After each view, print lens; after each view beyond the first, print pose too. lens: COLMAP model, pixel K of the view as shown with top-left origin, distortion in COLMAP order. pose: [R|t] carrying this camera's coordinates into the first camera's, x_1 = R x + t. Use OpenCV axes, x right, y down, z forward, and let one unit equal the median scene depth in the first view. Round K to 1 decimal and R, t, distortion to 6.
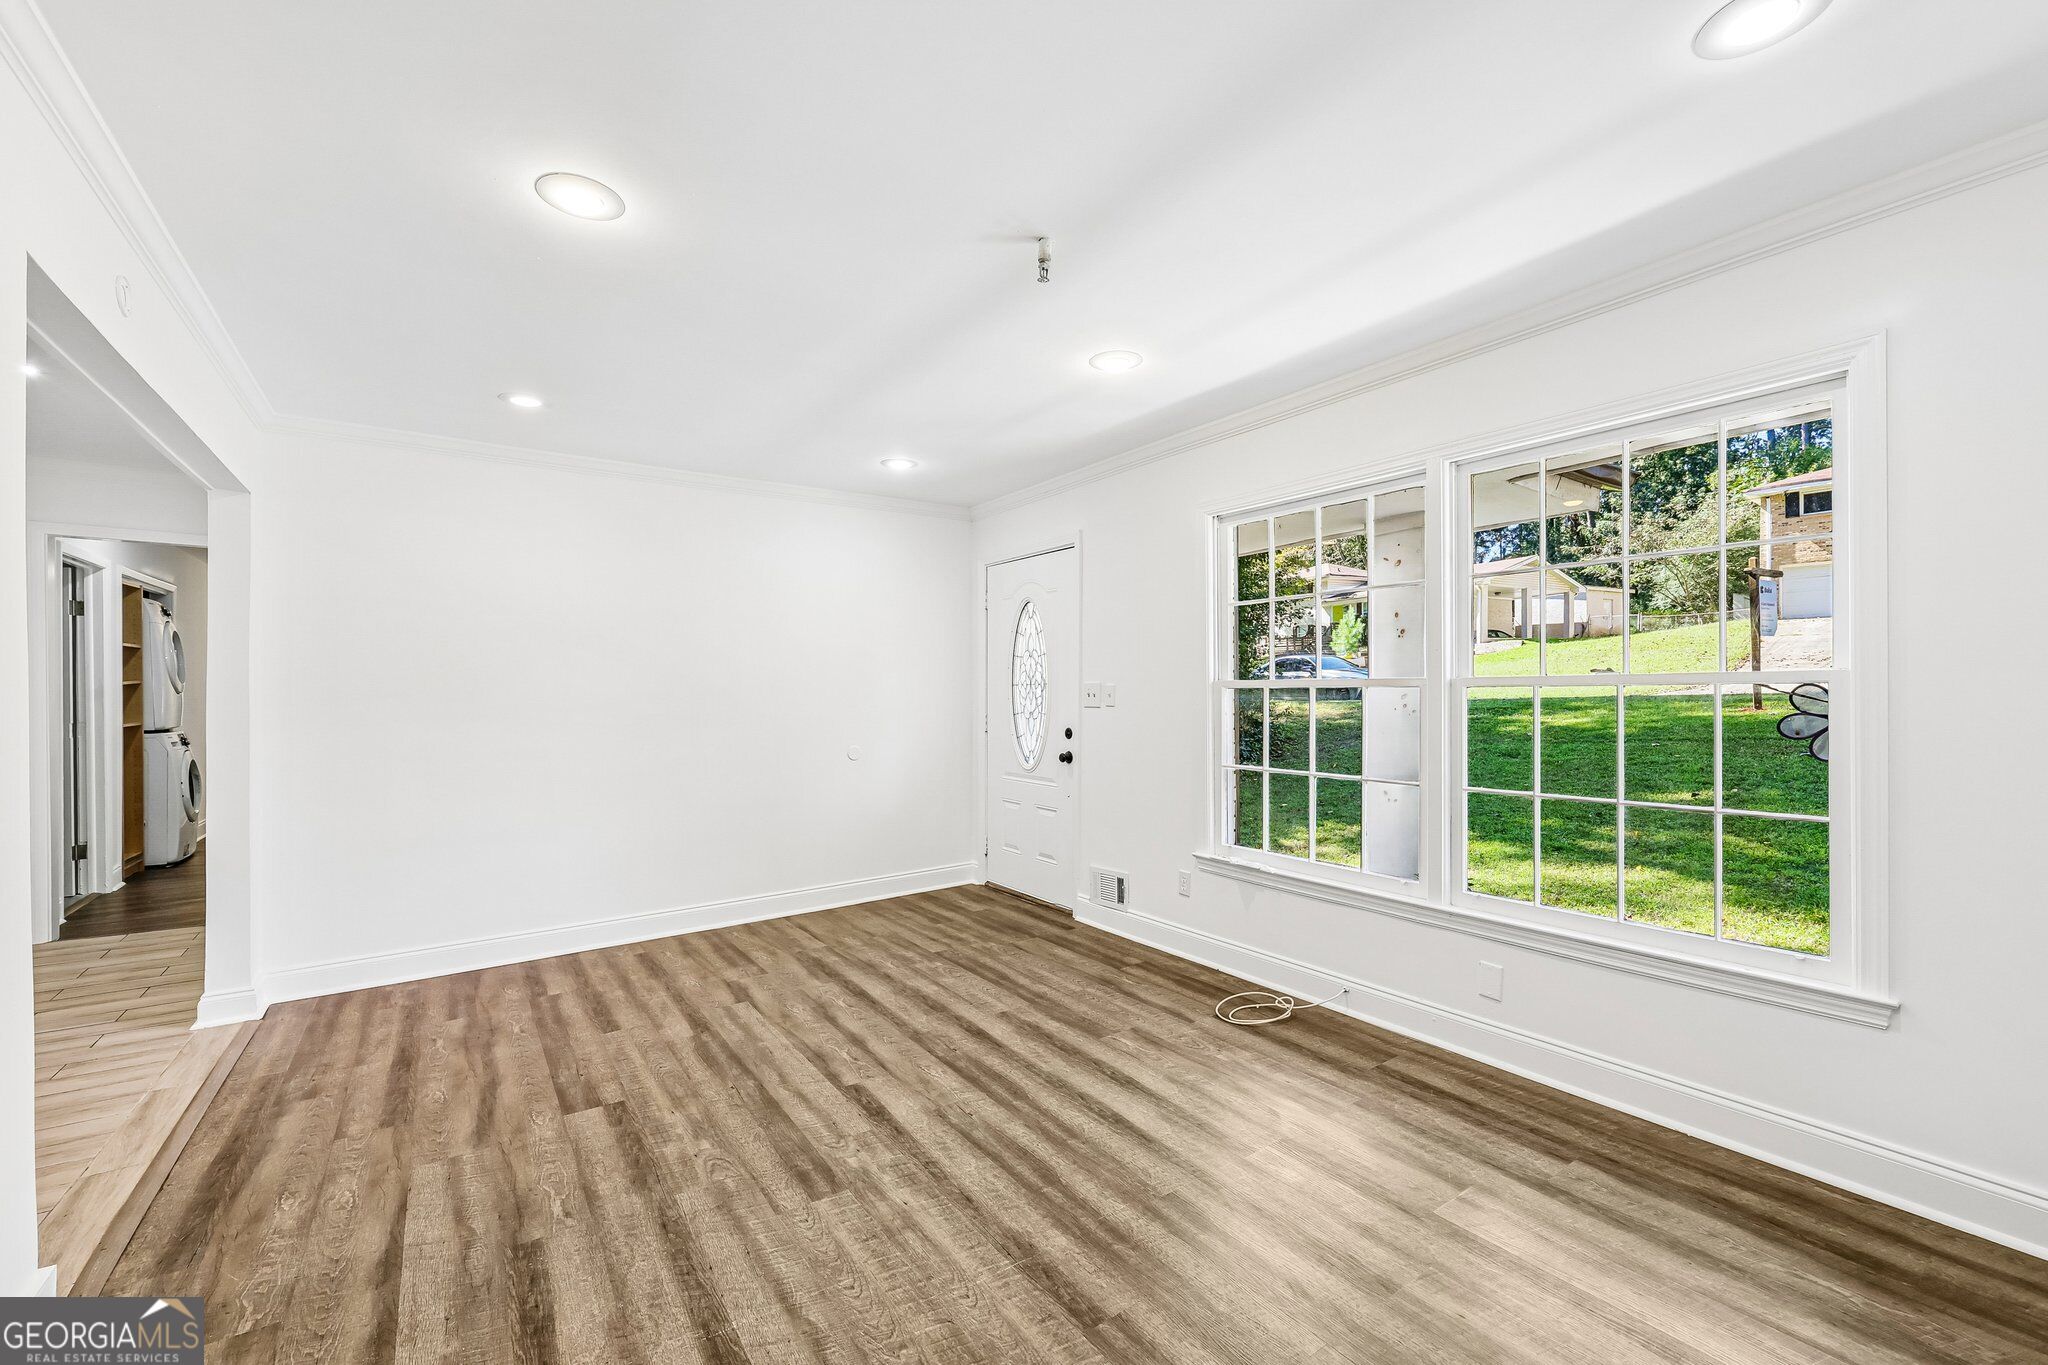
lens RADIAL K [[830.4, 0, 1012.6], [0, 830.4, 696.2], [0, 0, 1]] dist [-0.000788, -0.000061]
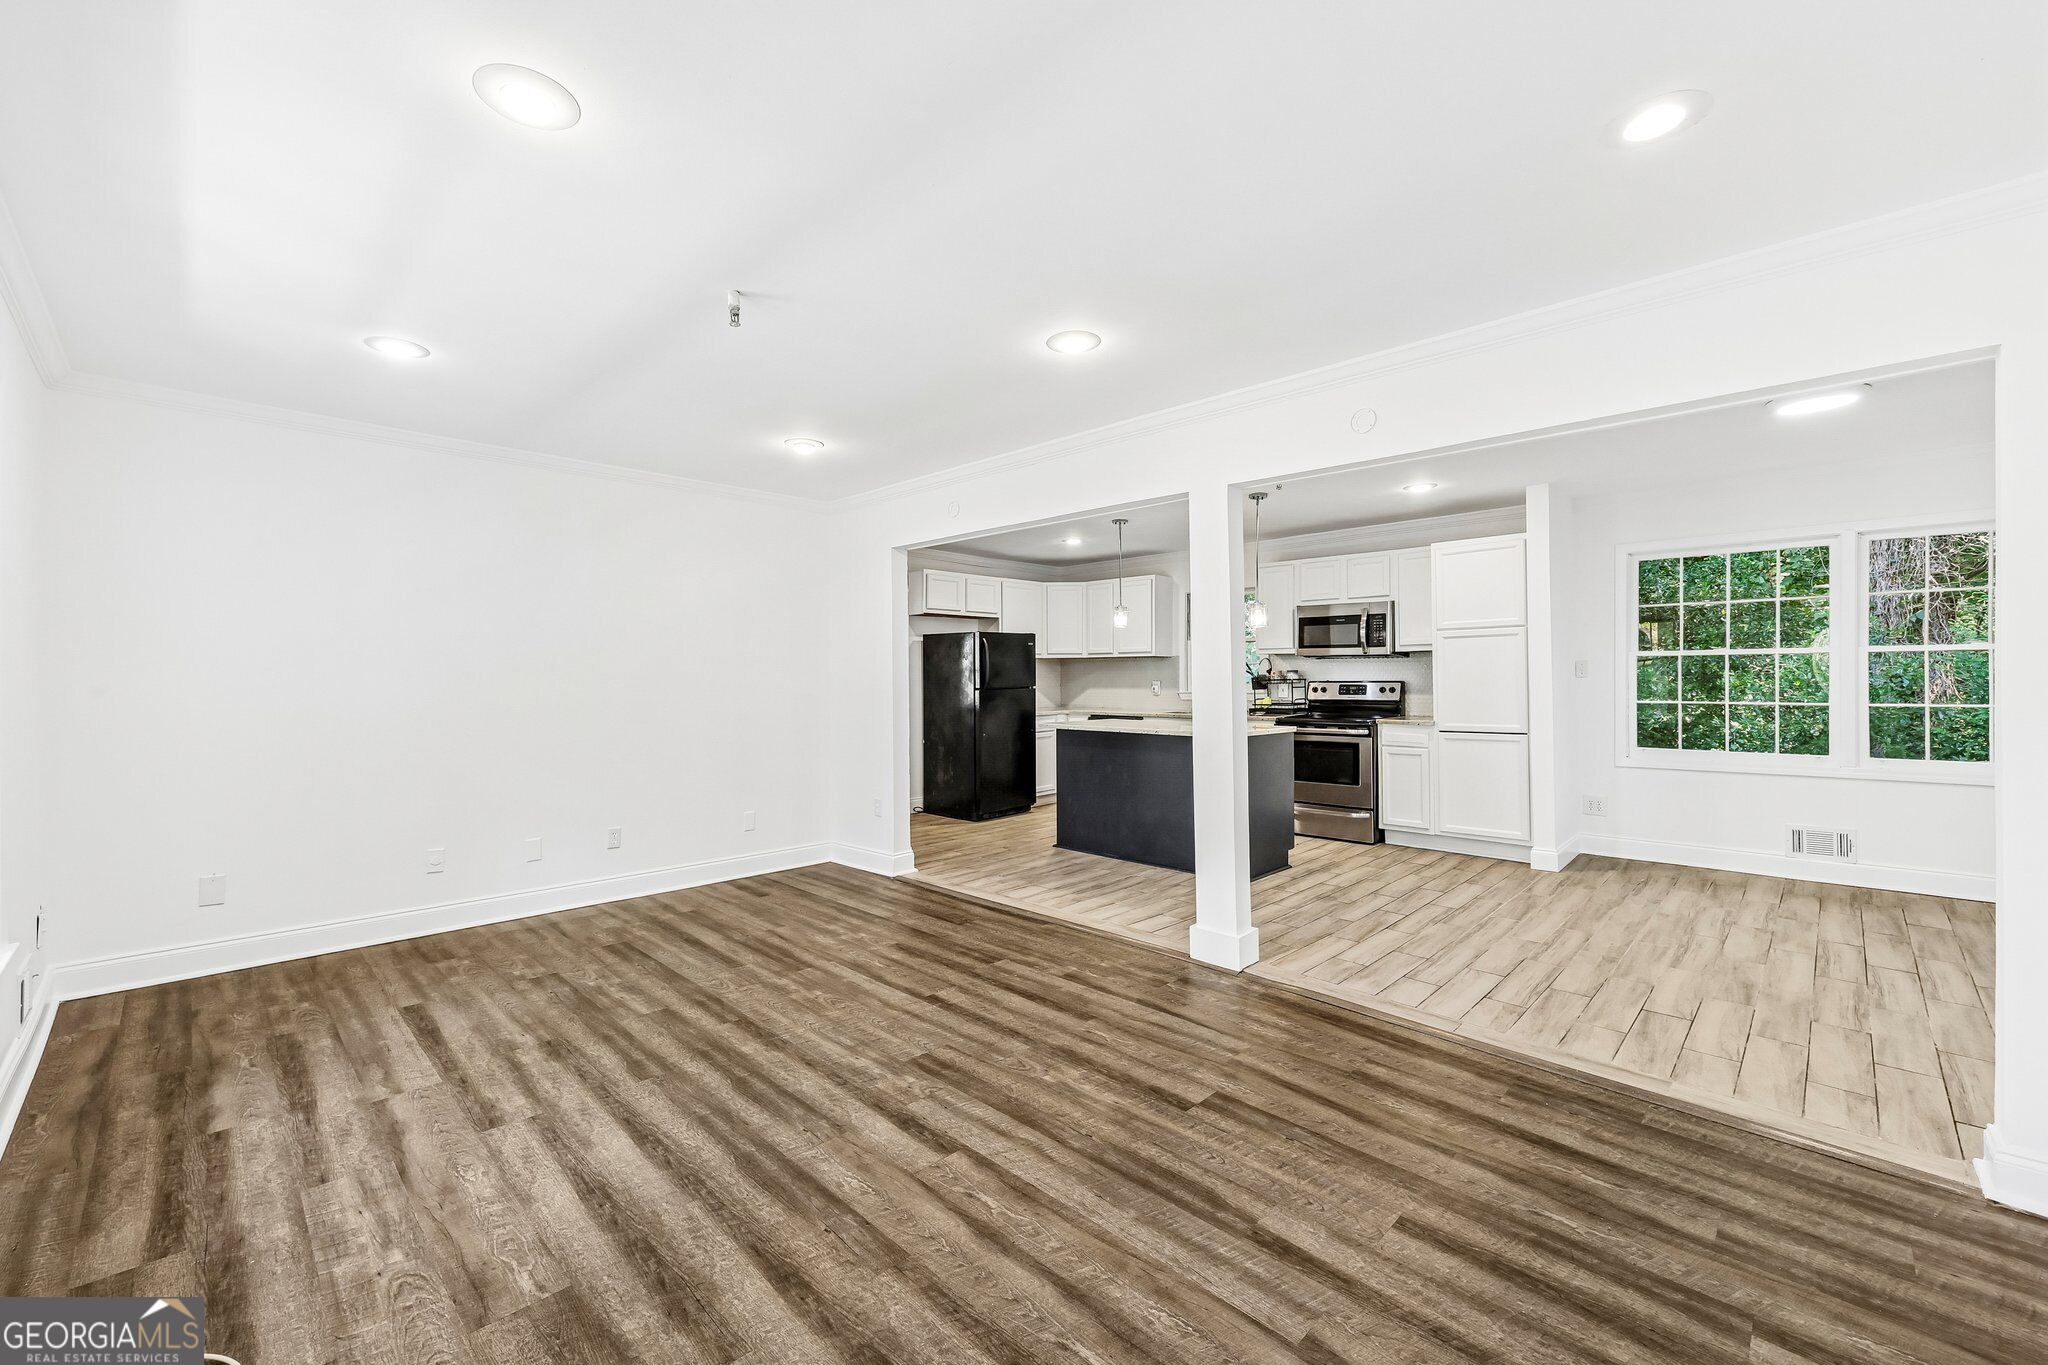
lens RADIAL K [[827.9, 0, 1017.4], [0, 827.9, 680.6], [0, 0, 1]] dist [-0.000206, 0.000056]
pose [[-0.982831, 0.008403, -0.184318, -0.113375], [0.007893, 0.999963, 0.003505, -0.004688], [0.184341, 0.001990, -0.982860, 1.886441]]
